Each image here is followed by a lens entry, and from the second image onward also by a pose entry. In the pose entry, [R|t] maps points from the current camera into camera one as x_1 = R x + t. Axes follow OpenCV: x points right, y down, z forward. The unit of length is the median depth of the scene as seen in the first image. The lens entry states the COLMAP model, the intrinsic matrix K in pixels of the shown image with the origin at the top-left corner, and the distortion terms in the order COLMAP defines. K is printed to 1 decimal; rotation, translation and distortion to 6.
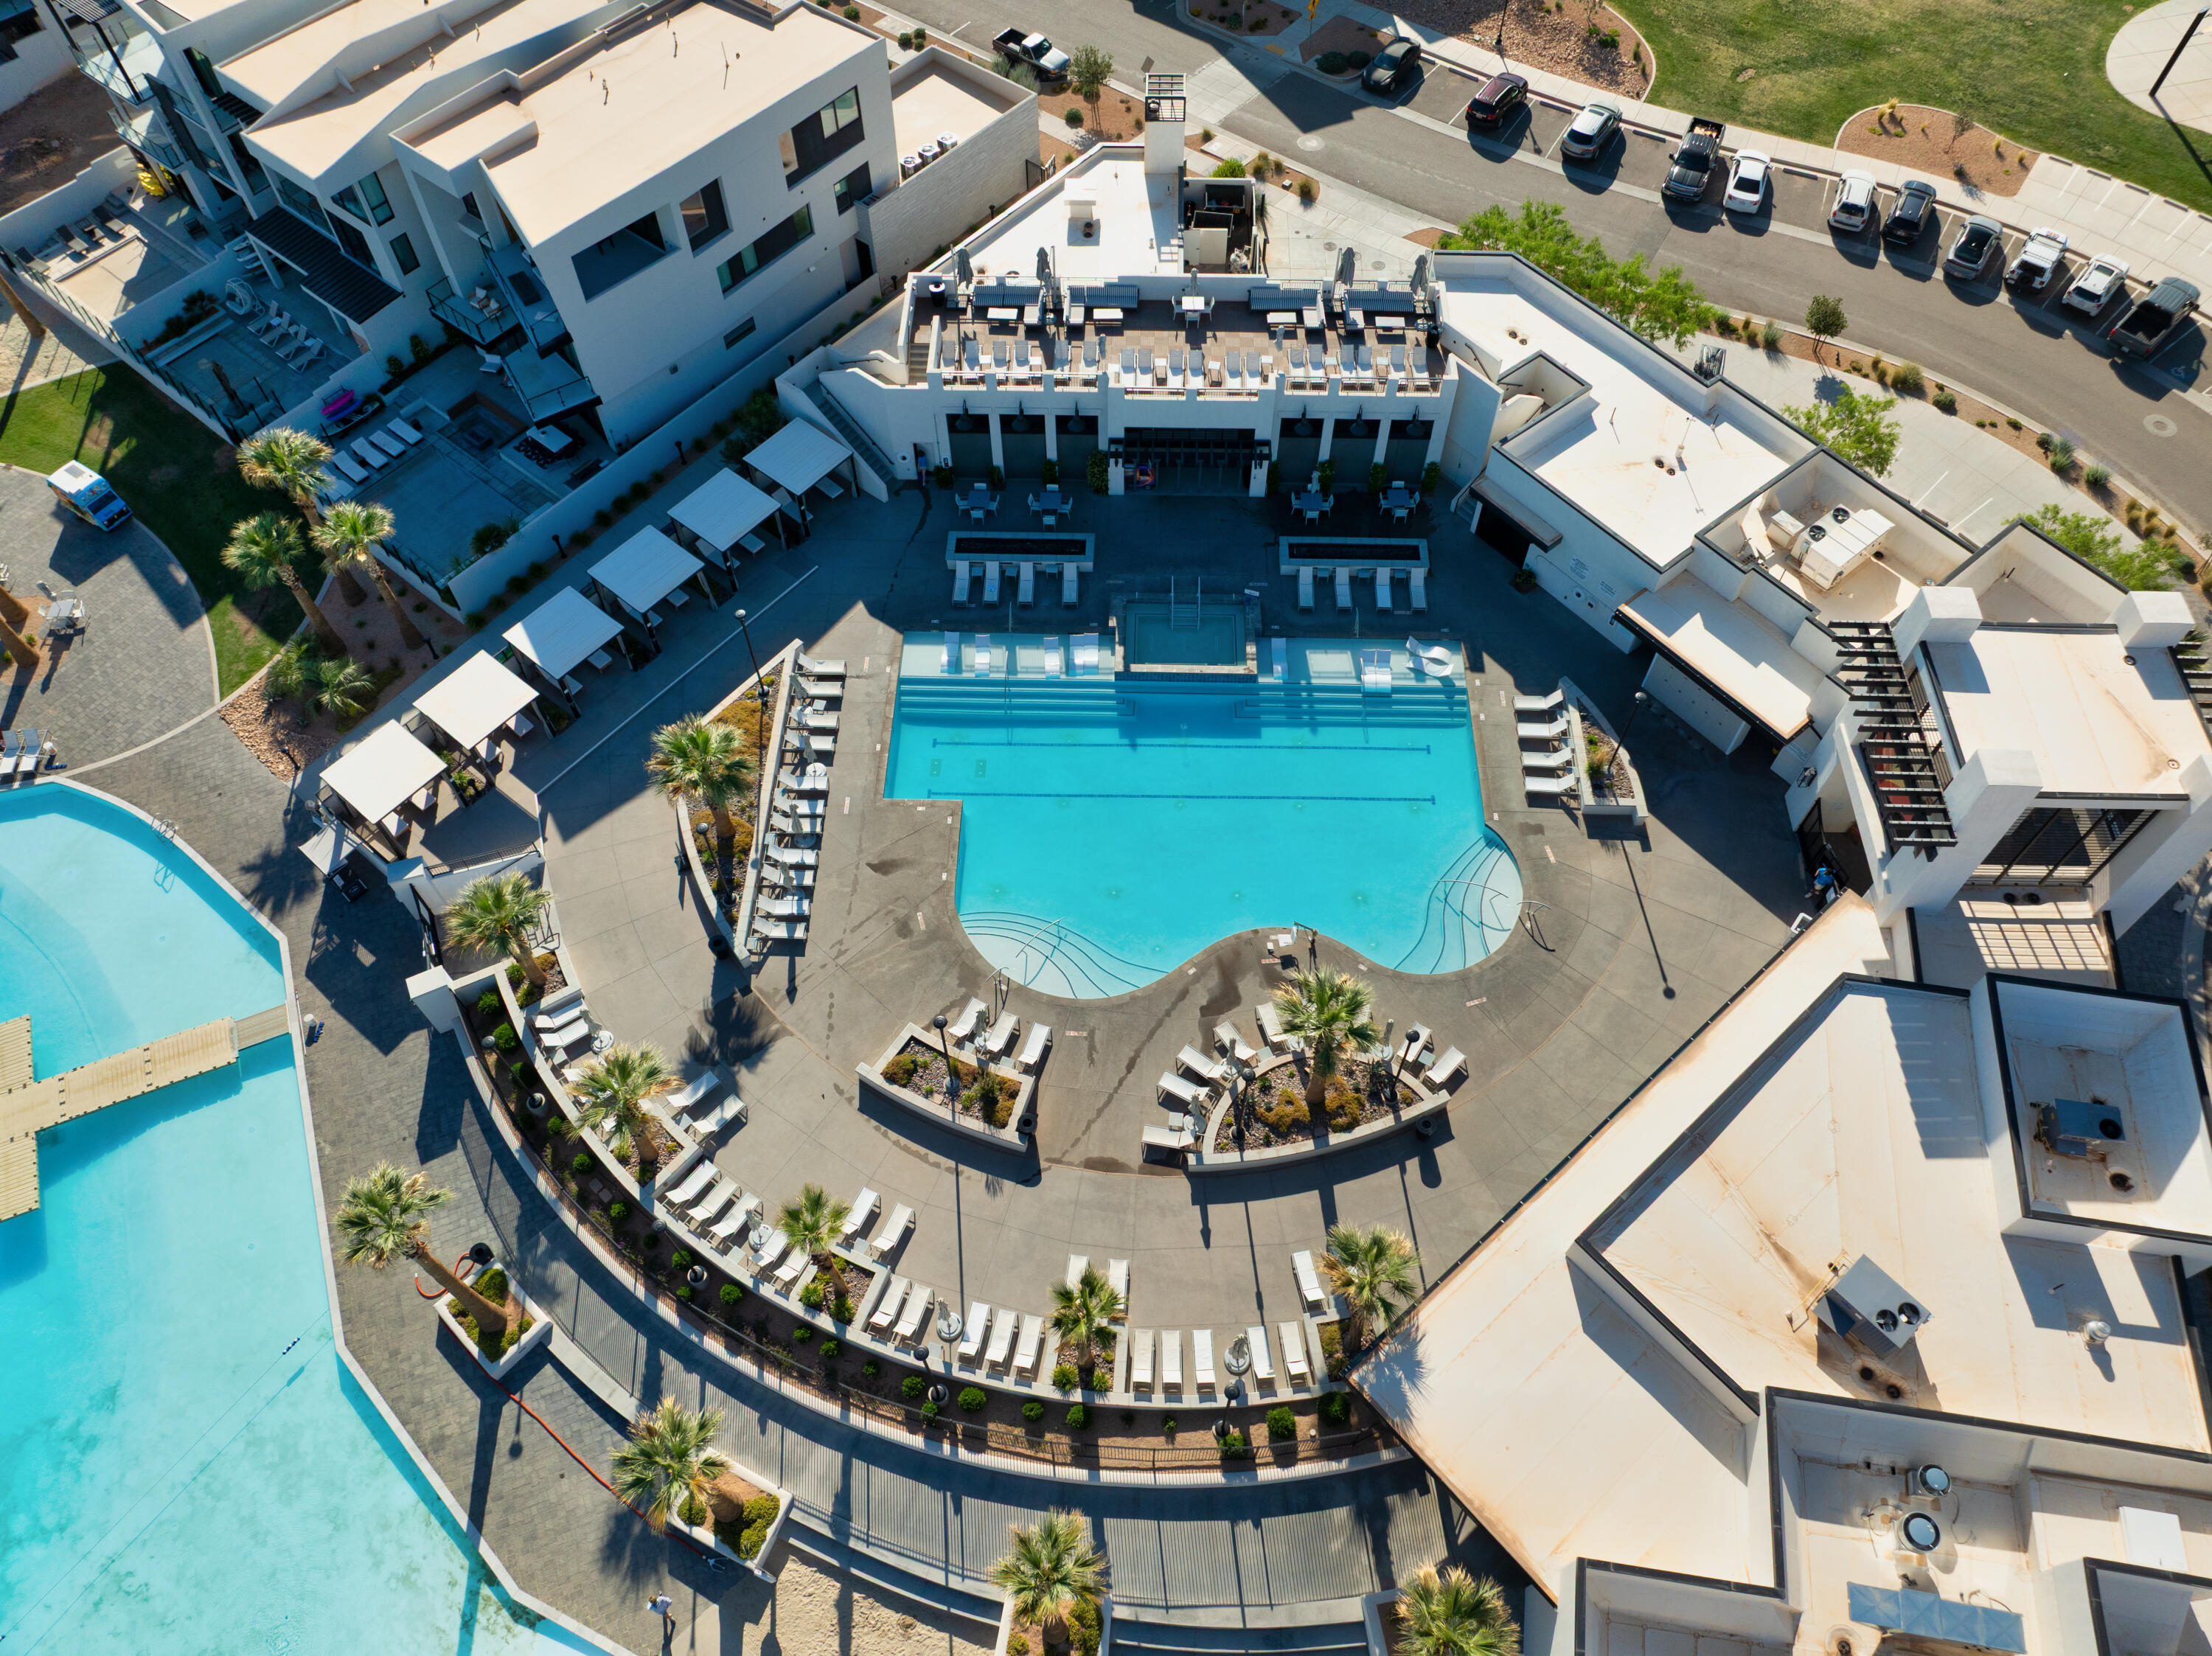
lens RADIAL K [[1568.1, 0, 1111.1], [0, 1568.1, 838.2], [0, 0, 1]] dist [-0.037900, 0.009214]
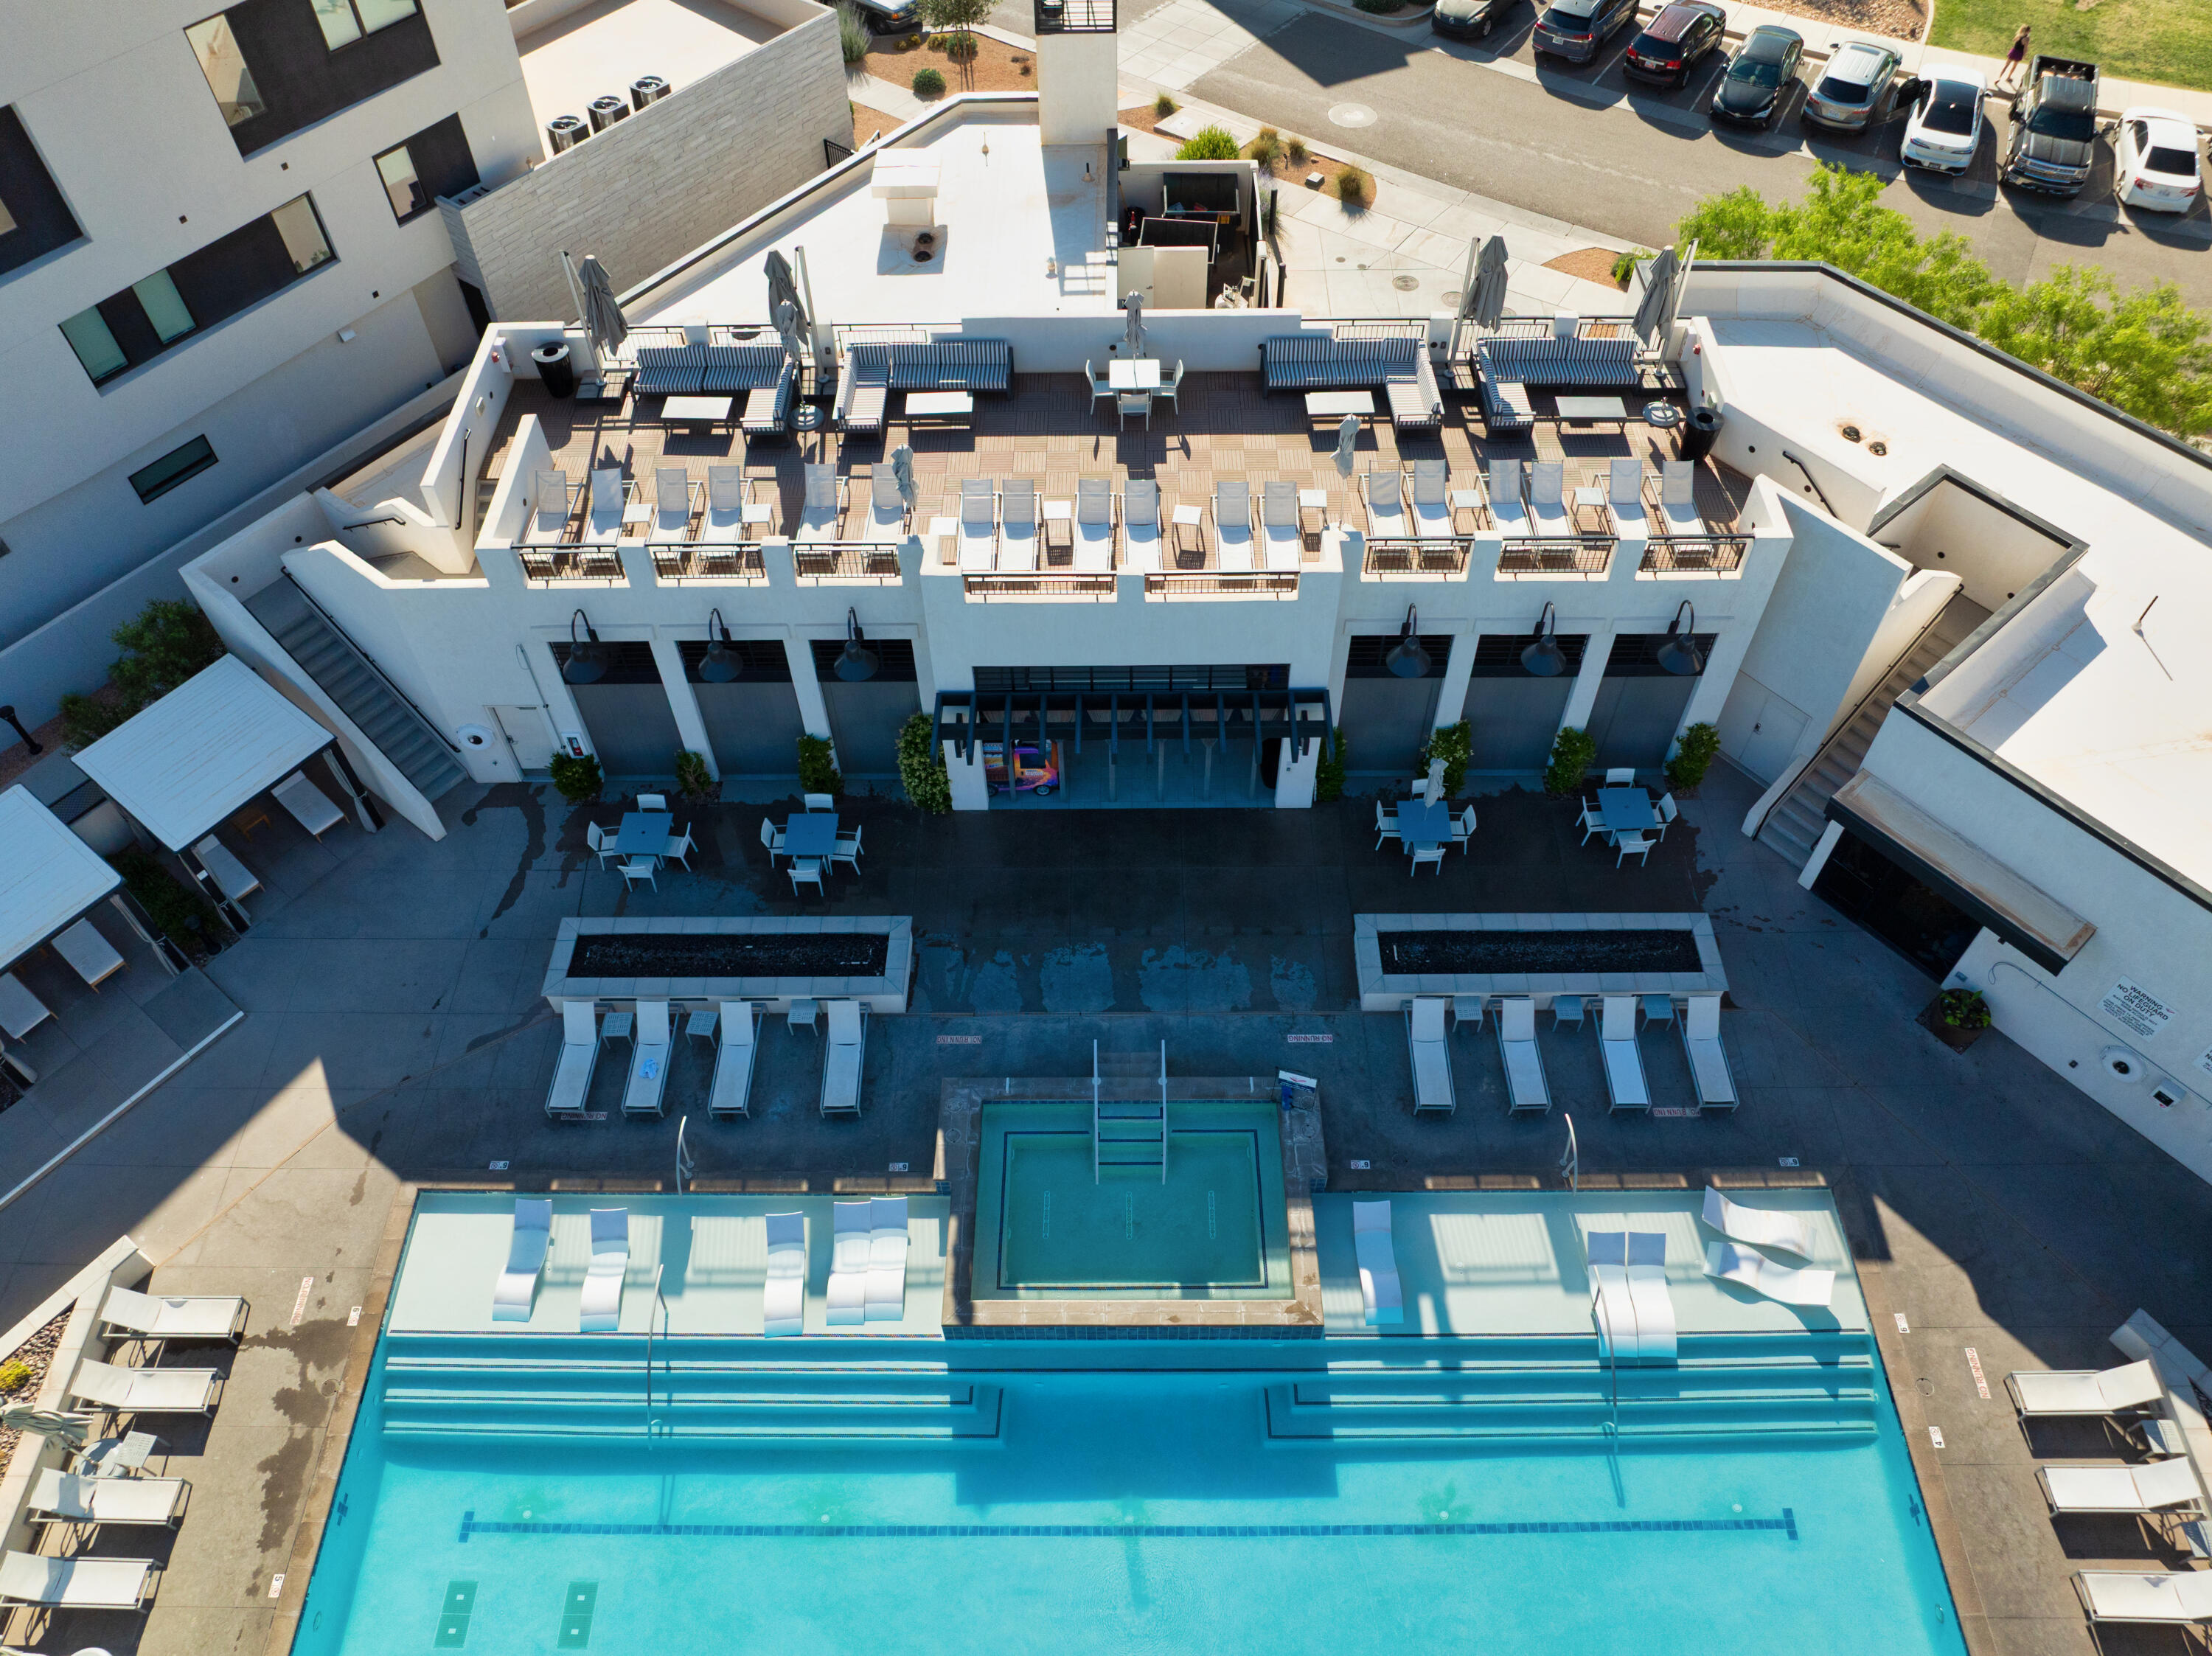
lens RADIAL K [[1568.1, 0, 1111.1], [0, 1568.1, 838.2], [0, 0, 1]] dist [-0.037900, 0.009214]
pose [[0.999718, -0.022803, 0.006569, 0.041538], [0.023288, 0.995949, -0.086848, -0.182224], [-0.004562, 0.086977, 0.996200, 0.596809]]
